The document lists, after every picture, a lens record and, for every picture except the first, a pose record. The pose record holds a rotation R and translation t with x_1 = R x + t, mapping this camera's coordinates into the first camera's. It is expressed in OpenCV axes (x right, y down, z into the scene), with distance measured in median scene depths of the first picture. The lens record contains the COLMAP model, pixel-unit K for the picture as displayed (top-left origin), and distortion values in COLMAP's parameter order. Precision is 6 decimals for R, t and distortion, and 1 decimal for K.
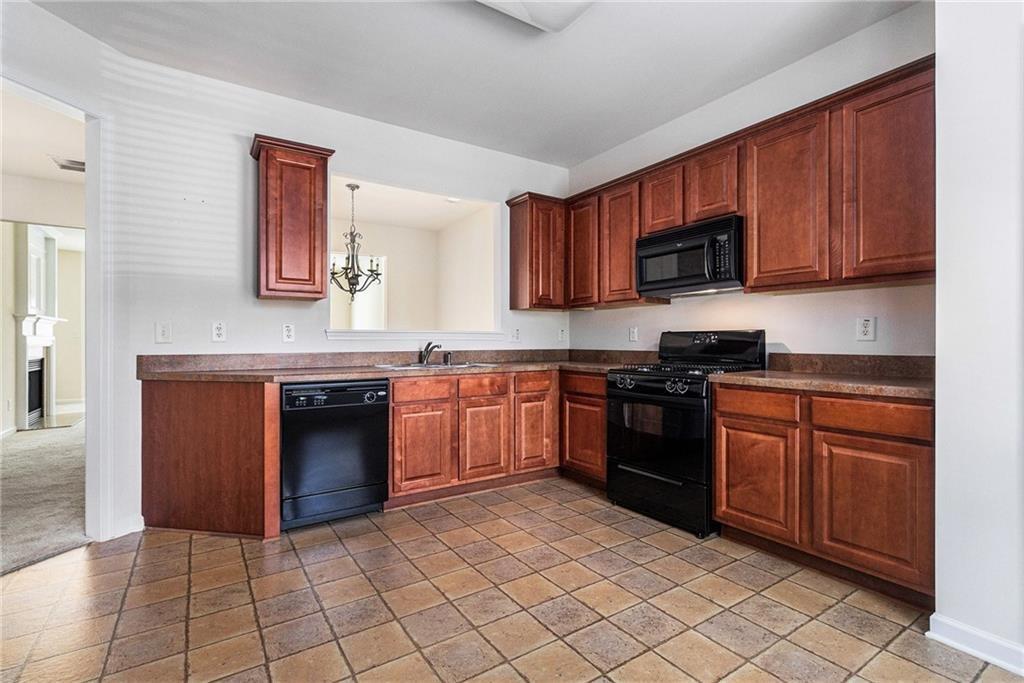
lens RADIAL K [[475.9, 0, 514.6], [0, 475.9, 340.0], [0, 0, 1]] dist [0.002409, 0.000056]
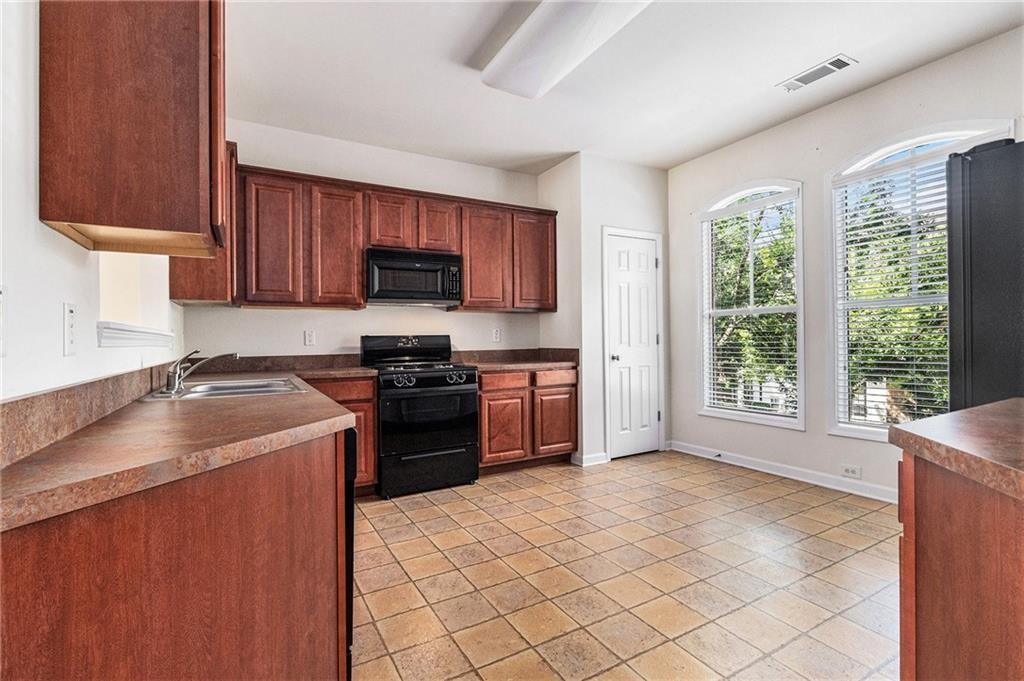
lens RADIAL K [[475.9, 0, 513.5], [0, 475.9, 338.1], [0, 0, 1]] dist [0.002409, 0.000056]
pose [[0.071014, 0.003536, 0.997469, -0.763931], [0.013155, 0.999903, -0.004481, -0.002877], [-0.997389, 0.013440, 0.070960, 0.596914]]
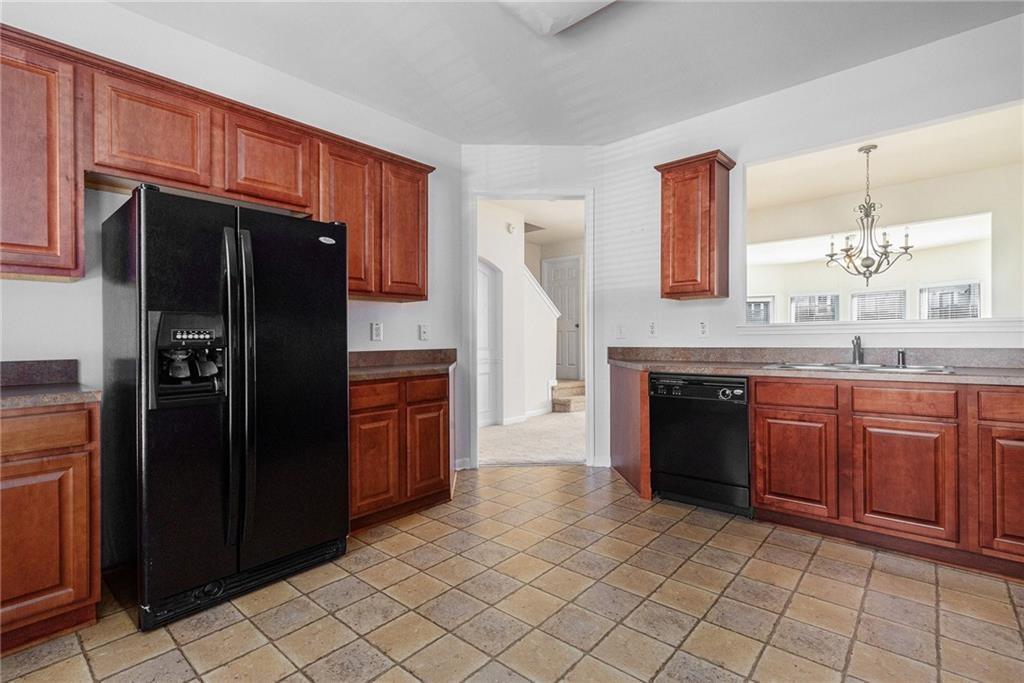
lens RADIAL K [[475.9, 0, 527.1], [0, 475.9, 343.7], [0, 0, 1]] dist [0.002409, 0.000056]
pose [[0.273365, 0.007716, -0.961879, 0.660243], [0.014283, 0.999825, 0.012080, -0.001084], [0.961804, -0.017041, 0.273207, 0.435738]]
